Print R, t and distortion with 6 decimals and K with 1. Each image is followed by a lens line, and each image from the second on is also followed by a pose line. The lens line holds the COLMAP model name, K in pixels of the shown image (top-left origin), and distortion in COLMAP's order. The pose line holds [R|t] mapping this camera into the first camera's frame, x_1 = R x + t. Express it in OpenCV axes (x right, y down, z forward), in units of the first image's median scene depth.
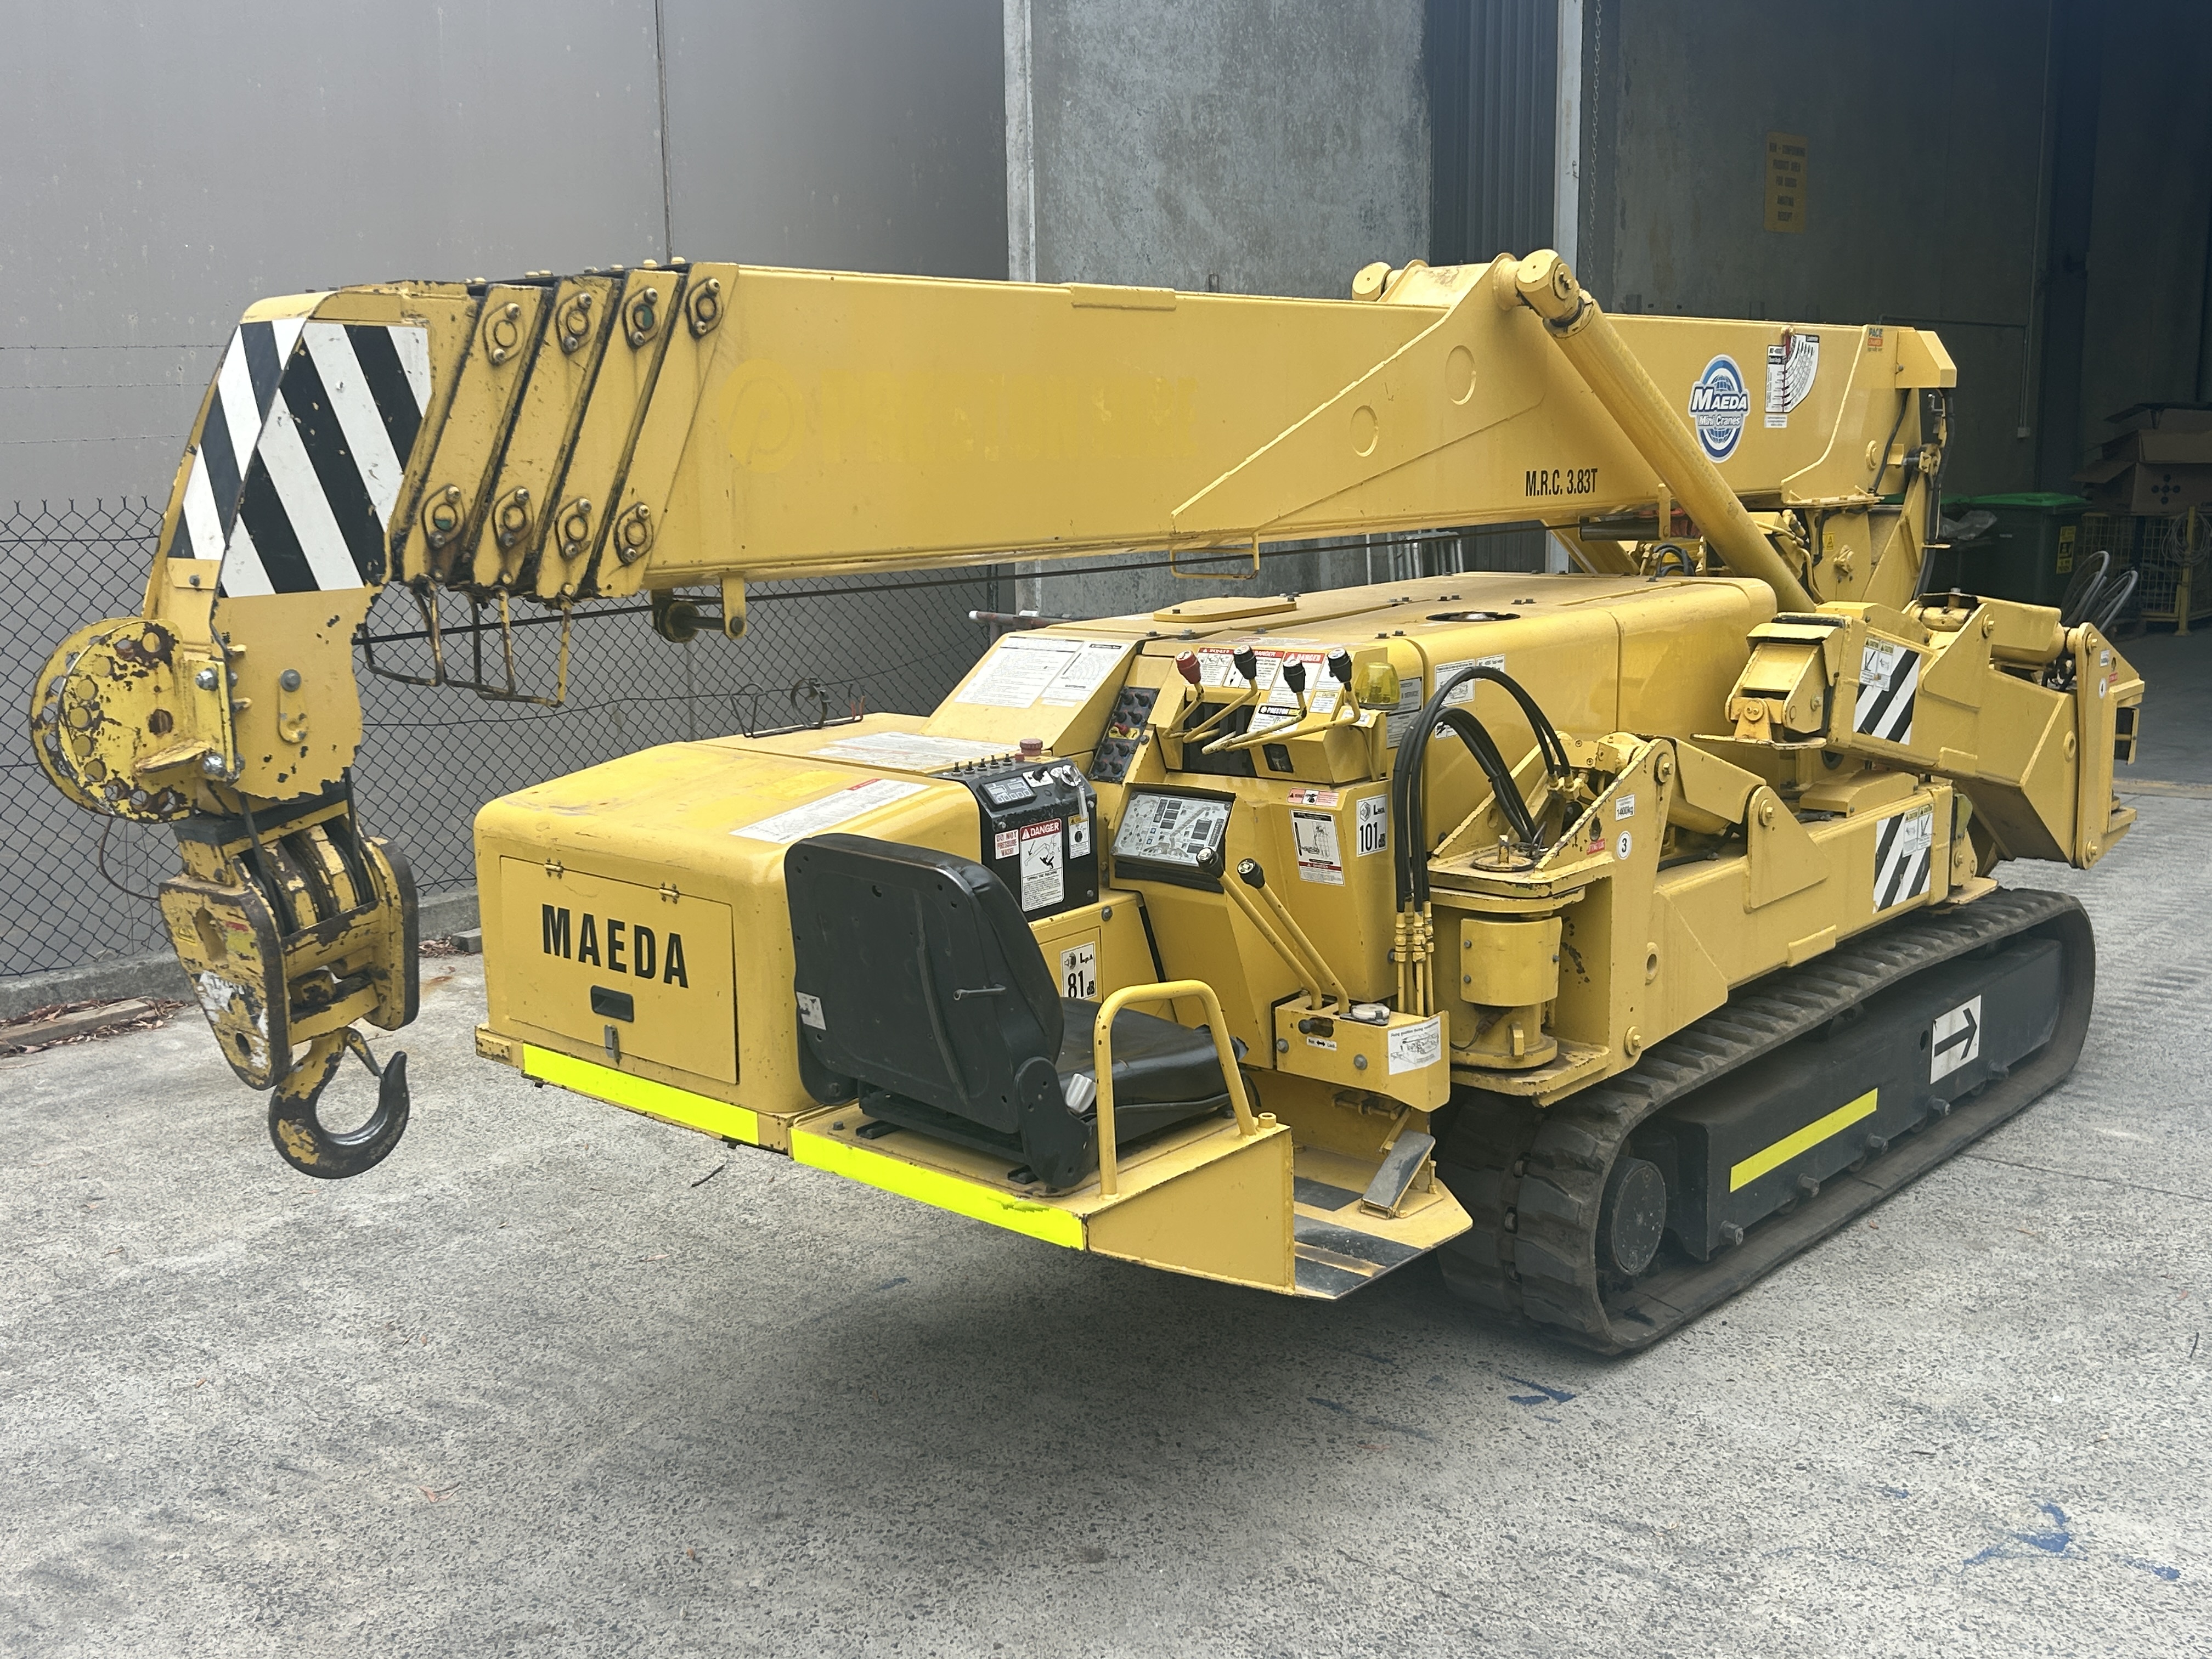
lens RADIAL K [[2246.7, 0, 1089.4], [0, 2246.7, 832.7], [0, 0, 1]] dist [0.092634, -0.172843]
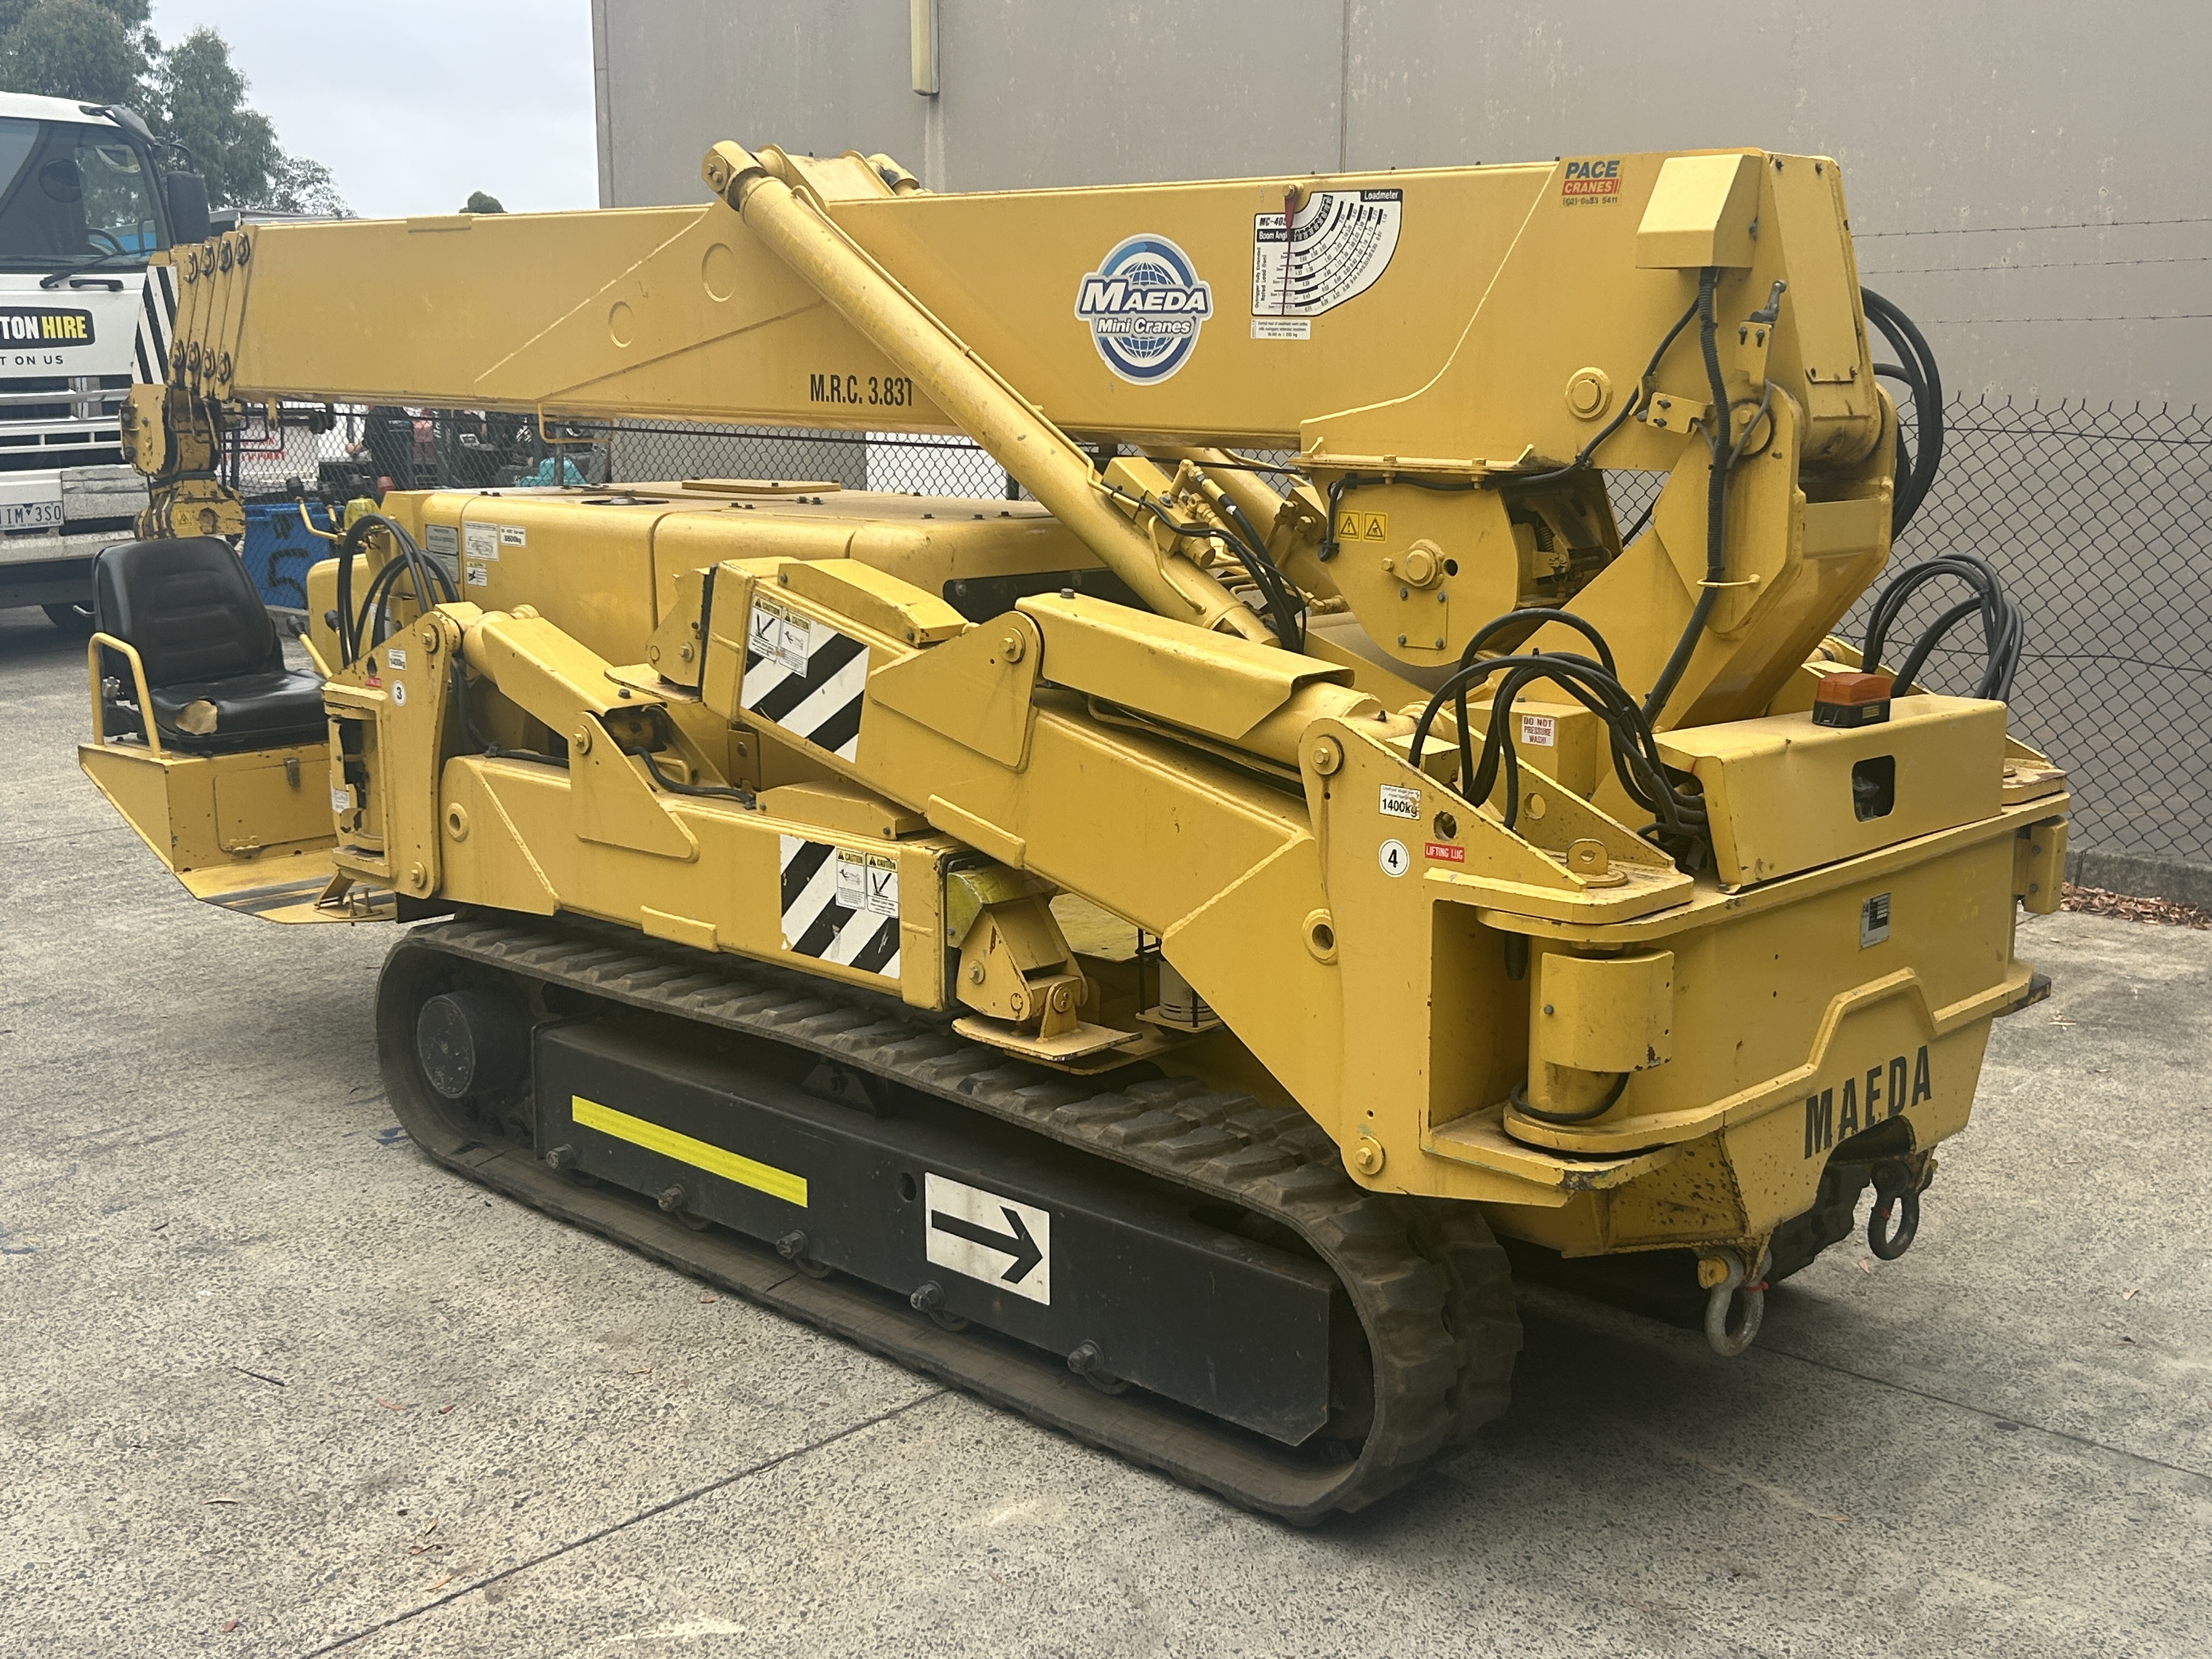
lens RADIAL K [[2427.5, 0, 1092.7], [0, 2427.5, 835.4], [0, 0, 1]] dist [0.110361, -0.248159]
pose [[-0.038771, 0.214117, -0.976038, 1.239503], [-0.182622, 0.958803, 0.217590, -0.221450], [0.982418, 0.186682, 0.001929, 1.165298]]
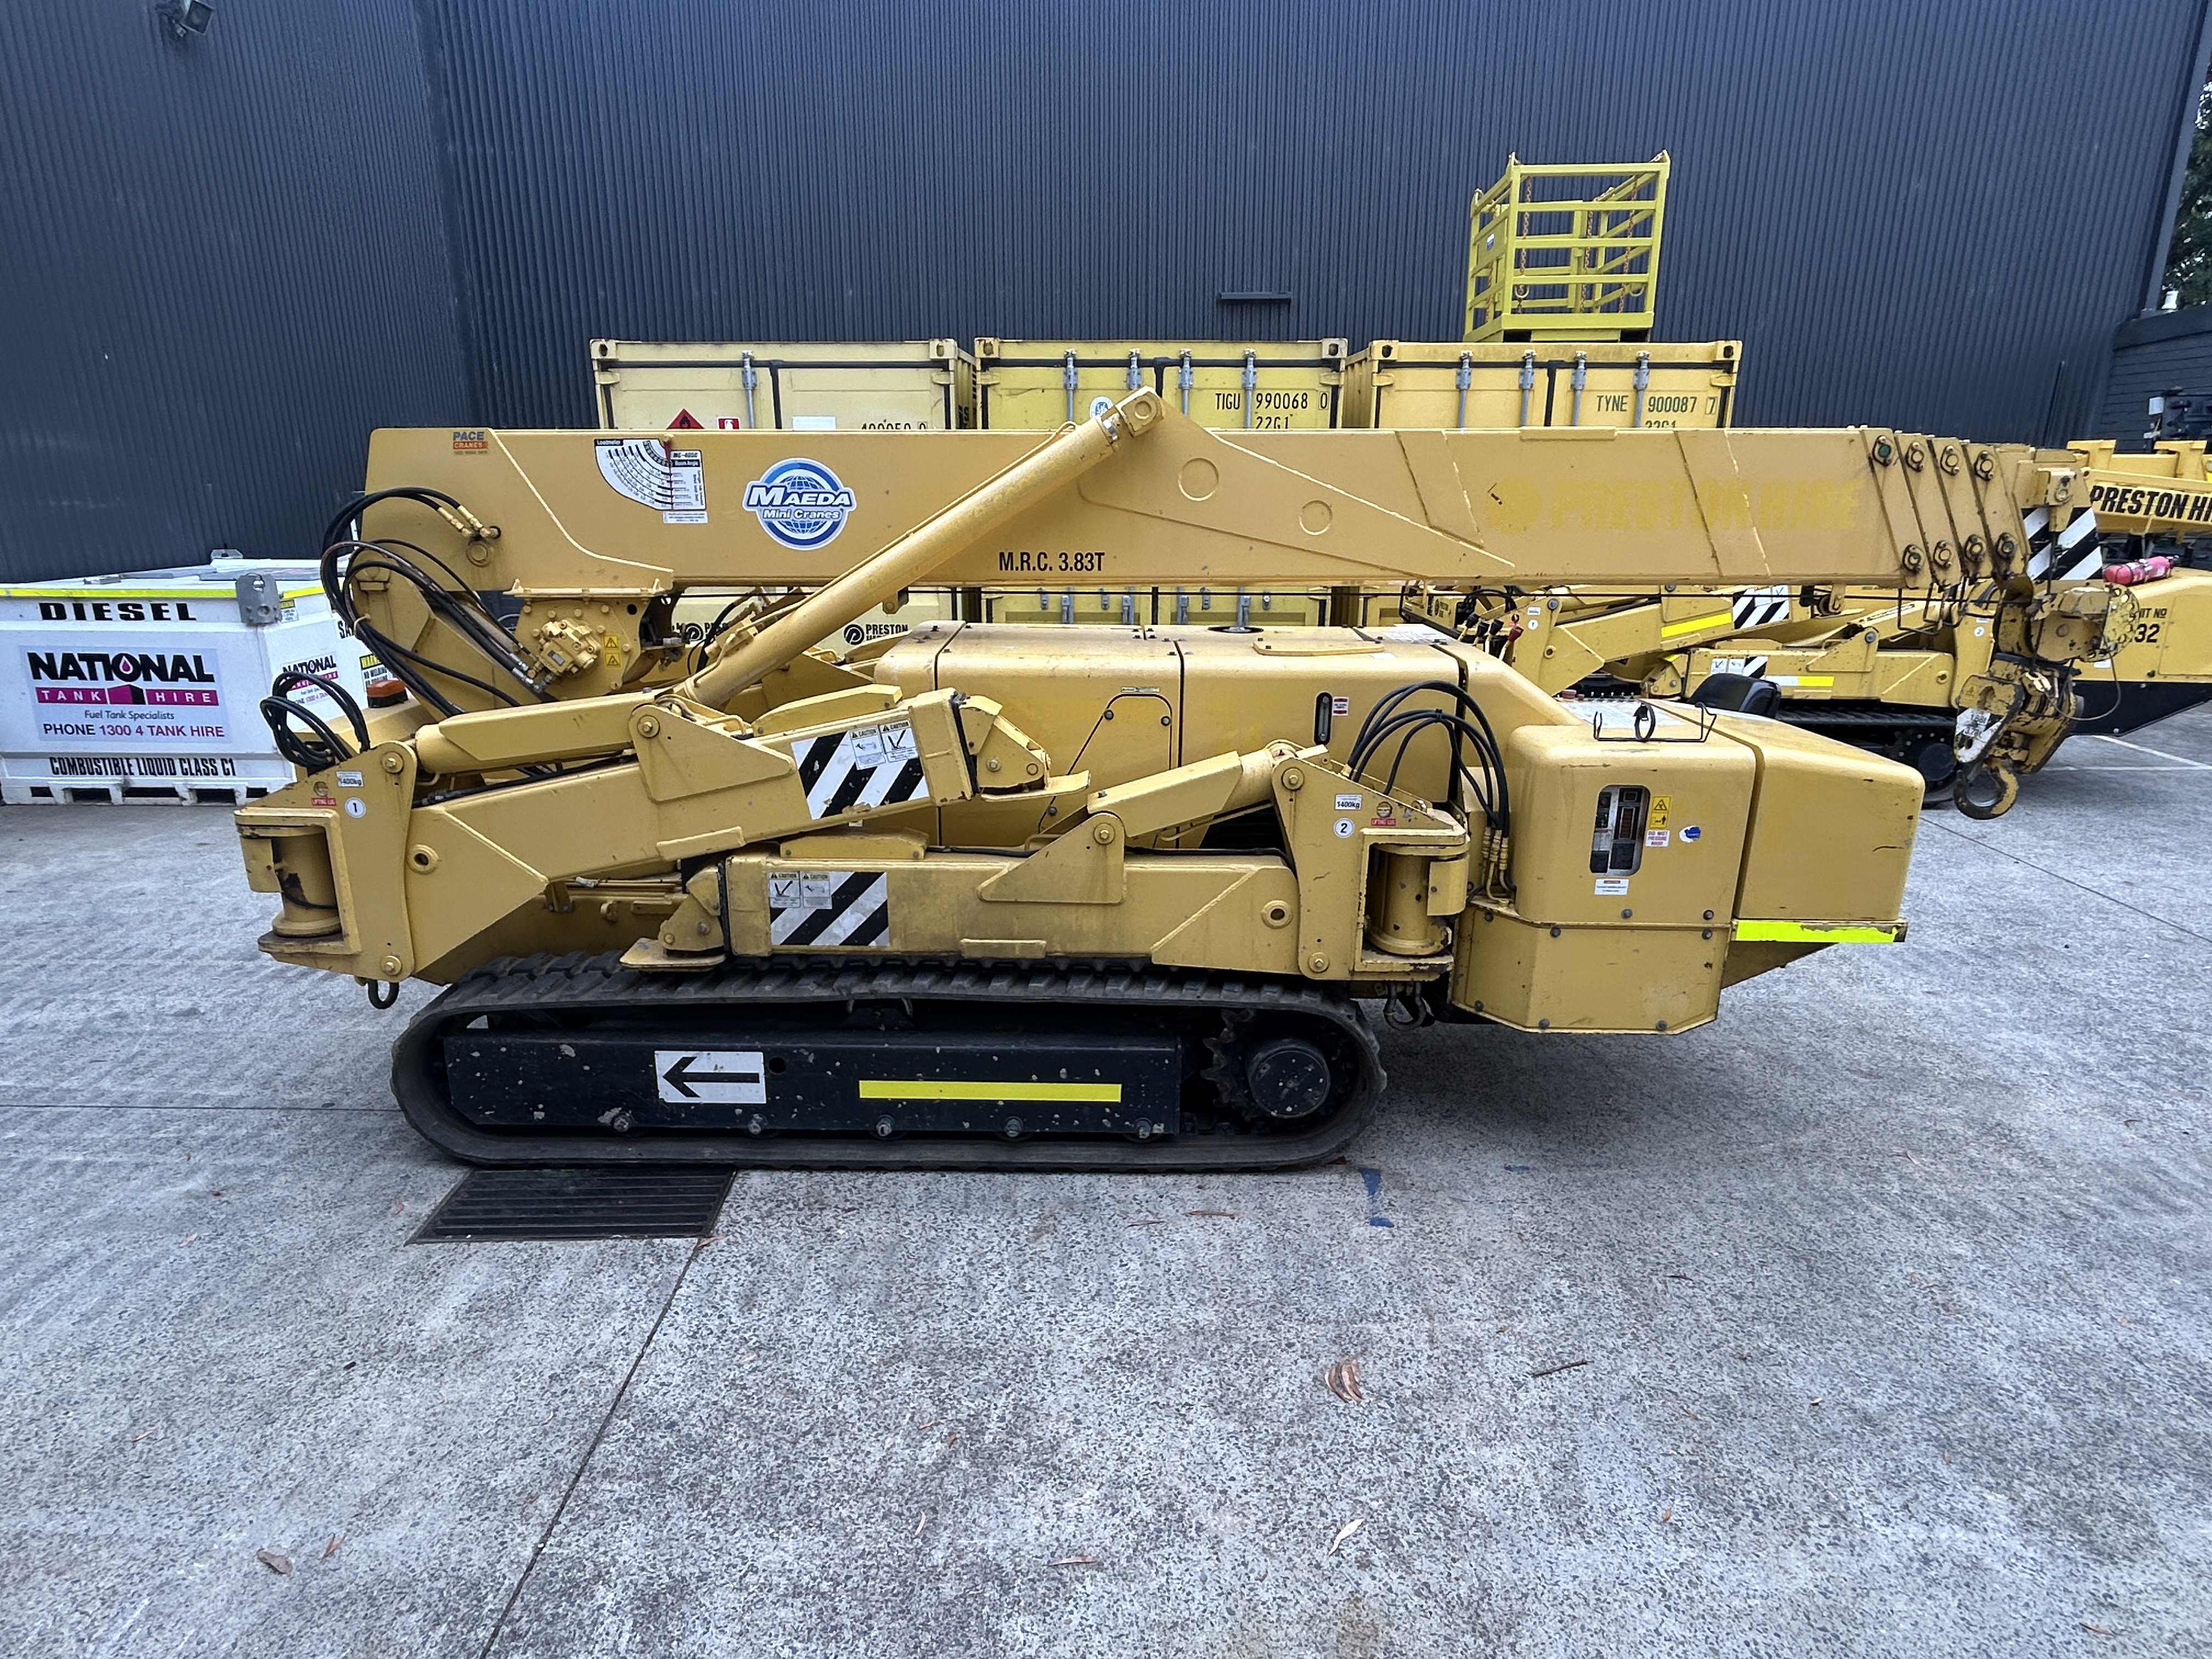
lens RADIAL K [[1234.7, 0, 1097.0], [0, 1234.7, 826.0], [0, 0, 1]] dist [-0.002599, 0.003180]
pose [[-0.657980, -0.192397, 0.728042, -0.417657], [0.144240, 0.916708, 0.372614, -0.294407], [-0.739092, 0.350185, -0.575425, 1.537766]]
